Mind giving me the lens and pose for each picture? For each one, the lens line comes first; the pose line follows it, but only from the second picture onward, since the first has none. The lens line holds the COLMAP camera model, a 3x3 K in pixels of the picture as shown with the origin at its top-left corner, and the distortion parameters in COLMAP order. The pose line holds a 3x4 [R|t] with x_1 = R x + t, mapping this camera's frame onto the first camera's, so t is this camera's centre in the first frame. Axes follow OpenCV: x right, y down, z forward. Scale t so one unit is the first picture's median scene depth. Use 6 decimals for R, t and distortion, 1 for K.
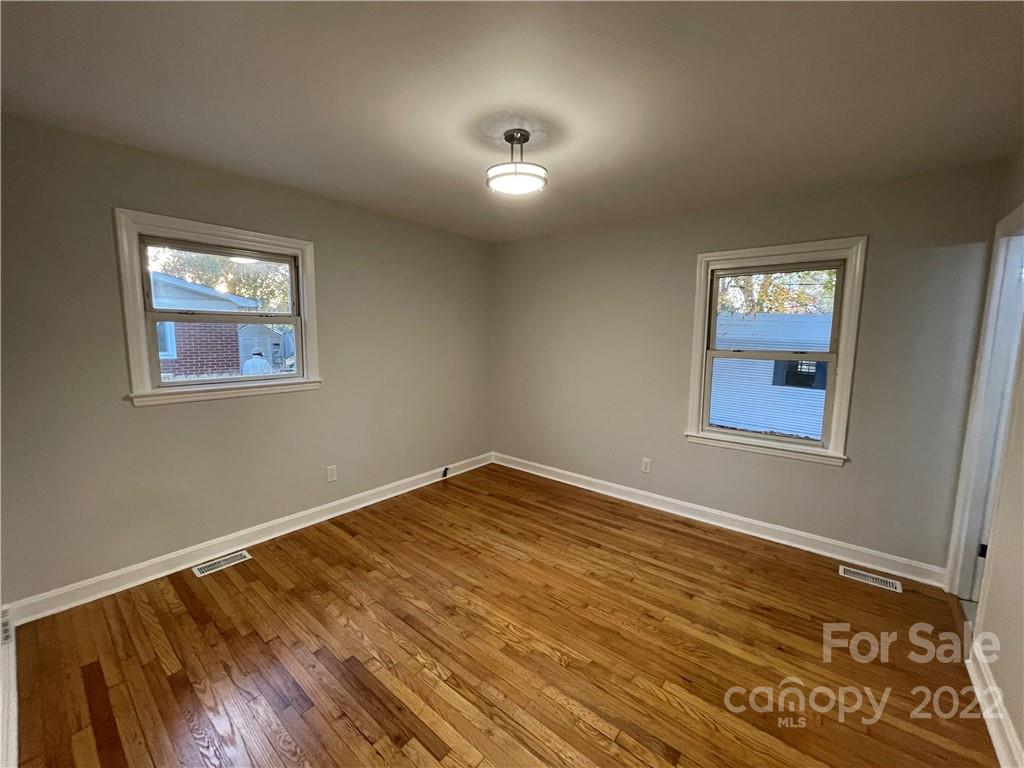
lens RADIAL K [[411.6, 0, 515.2], [0, 411.6, 384.5], [0, 0, 1]] dist [-0.001842, 0.000211]
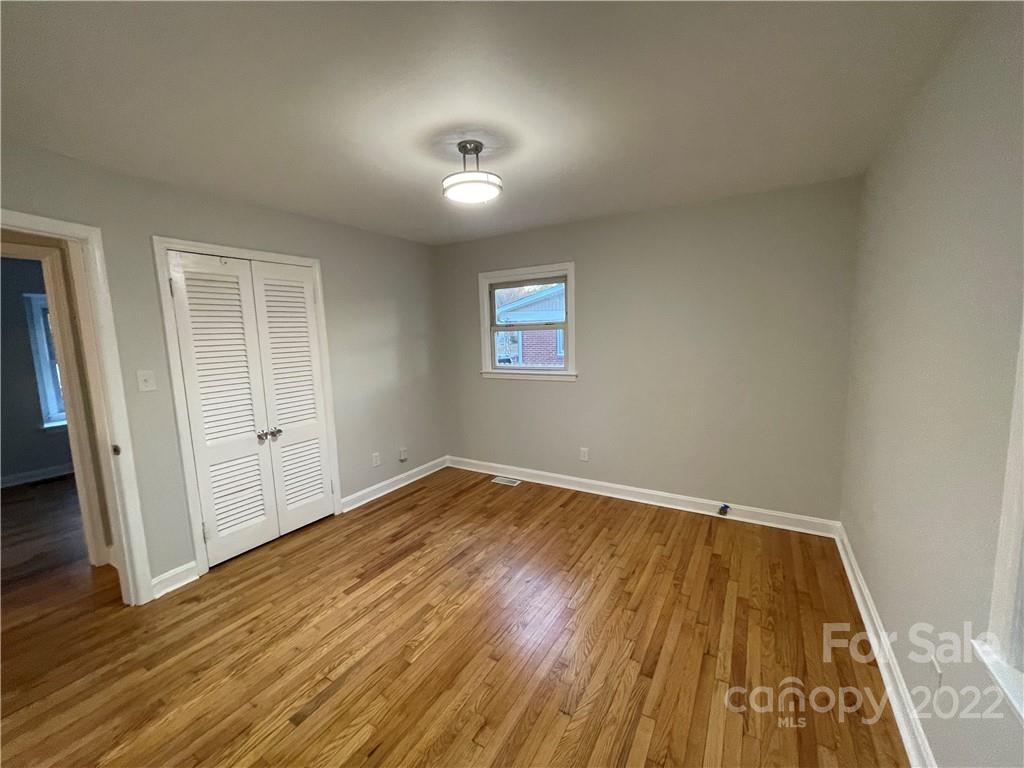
lens RADIAL K [[411.6, 0, 512.2], [0, 411.6, 383.5], [0, 0, 1]] dist [-0.001842, 0.000211]
pose [[0.145887, 0.107249, -0.983471, 0.901743], [-0.094841, 0.991044, 0.094006, -0.104365], [0.984745, 0.079559, 0.154752, 0.813118]]
